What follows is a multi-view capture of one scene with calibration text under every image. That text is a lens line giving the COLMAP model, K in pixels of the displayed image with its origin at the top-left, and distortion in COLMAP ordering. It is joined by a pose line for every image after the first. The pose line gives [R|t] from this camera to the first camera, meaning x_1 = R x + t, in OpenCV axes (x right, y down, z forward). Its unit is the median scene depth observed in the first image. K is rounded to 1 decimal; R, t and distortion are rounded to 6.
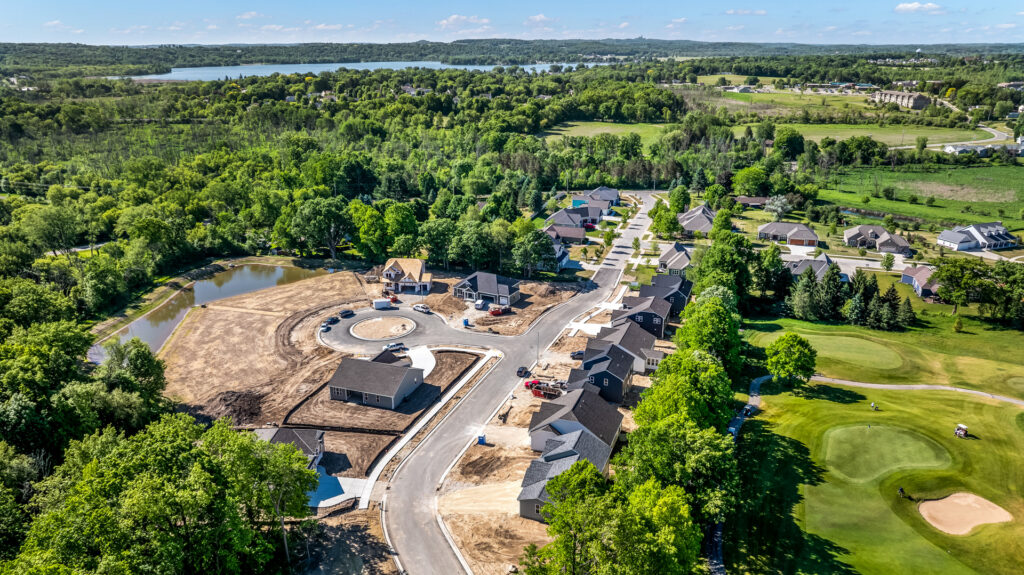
lens RADIAL K [[719.3, 0, 515.4], [0, 719.3, 293.4], [0, 0, 1]] dist [-0.027652, 0.027714]
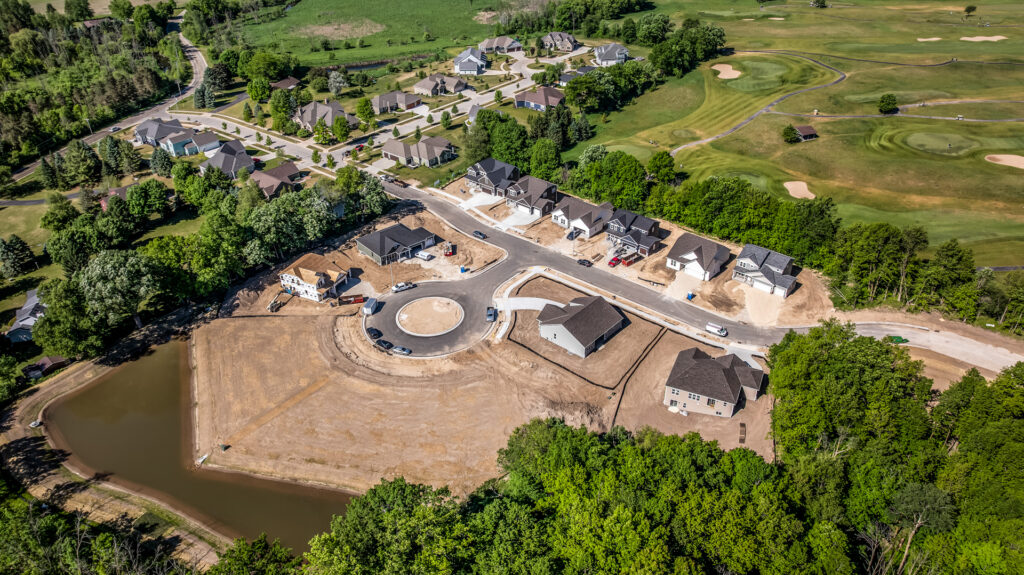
lens RADIAL K [[719.3, 0, 519.6], [0, 719.3, 283.3], [0, 0, 1]] dist [-0.027652, 0.027714]
pose [[0.354859, -0.502675, 0.788285, -0.723041], [0.314535, 0.858198, 0.405664, -0.281990], [-0.880422, 0.103990, 0.462648, 0.369926]]
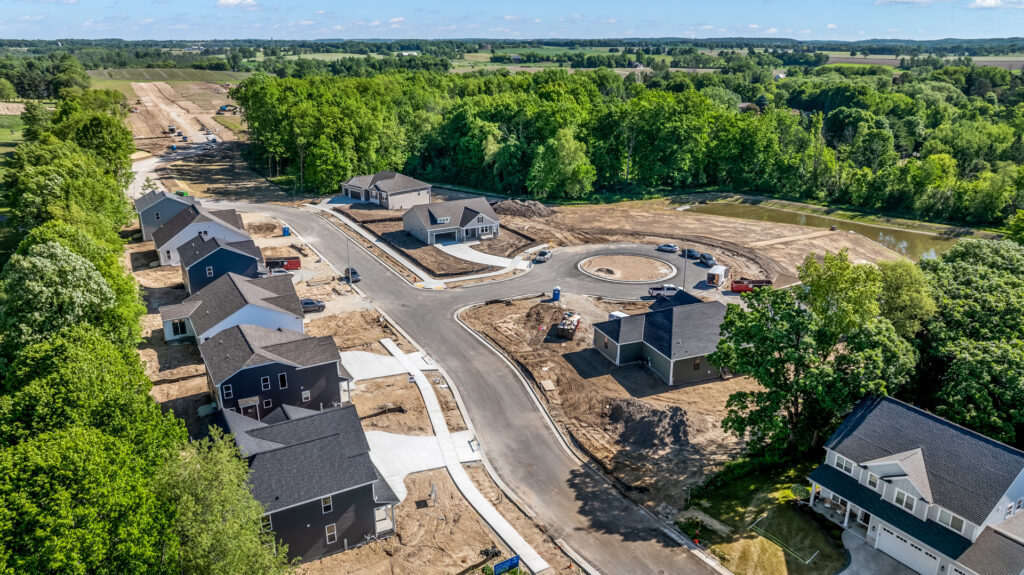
lens RADIAL K [[719.3, 0, 517.1], [0, 719.3, 285.3], [0, 0, 1]] dist [-0.027652, 0.027714]
pose [[-0.640223, 0.249531, -0.726532, 0.304781], [-0.254642, 0.823363, 0.507179, -0.207492], [0.724757, 0.509713, -0.463595, 1.027693]]
